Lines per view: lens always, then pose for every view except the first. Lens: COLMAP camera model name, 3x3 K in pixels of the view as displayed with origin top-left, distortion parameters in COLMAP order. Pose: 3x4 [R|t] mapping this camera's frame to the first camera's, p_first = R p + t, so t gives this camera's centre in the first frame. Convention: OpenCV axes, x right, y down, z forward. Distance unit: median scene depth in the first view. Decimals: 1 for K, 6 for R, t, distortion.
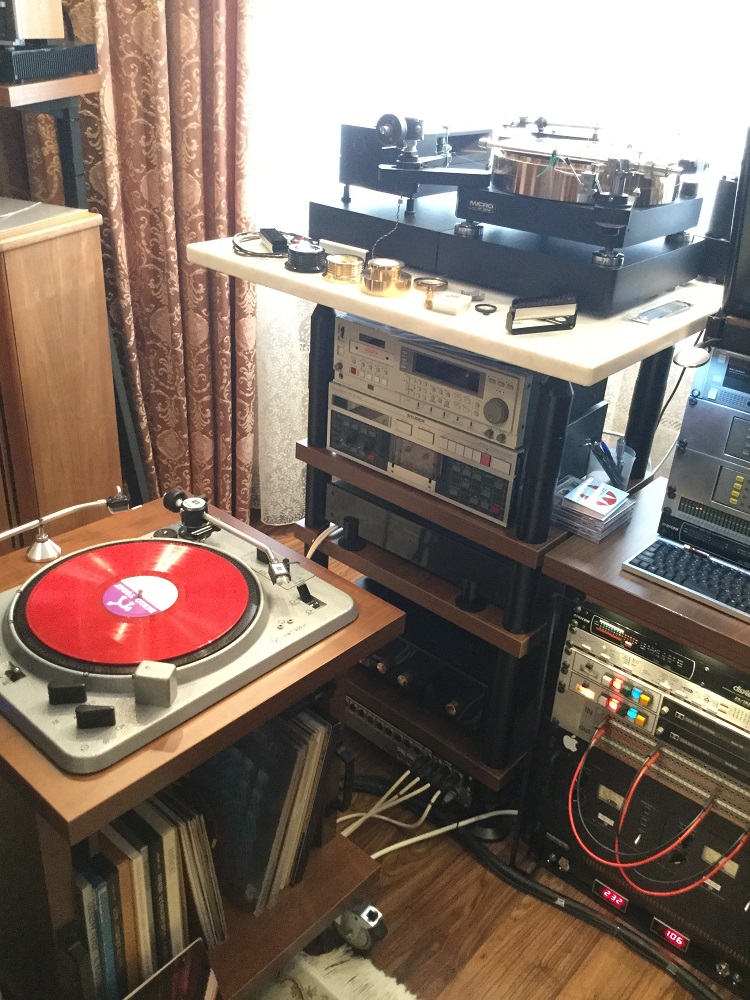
lens RADIAL K [[914.7, 0, 379.7], [0, 914.7, 505.3], [0, 0, 1]] dist [0.024882, 0.000000]
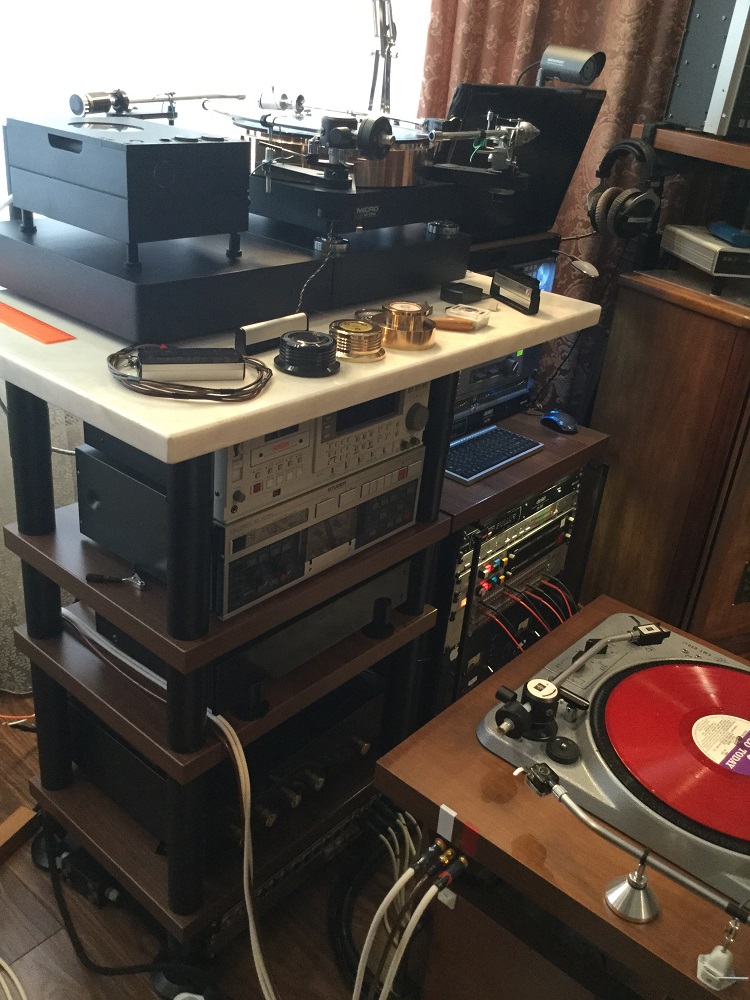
lens RADIAL K [[914.7, 0, 372.3], [0, 914.7, 505.7], [0, 0, 1]] dist [0.024882, 0.000000]
pose [[-0.001928, -0.504245, 0.863559, -0.655203], [0.396502, 0.792392, 0.463575, -0.435830], [-0.918032, 0.343297, 0.198406, 0.805062]]
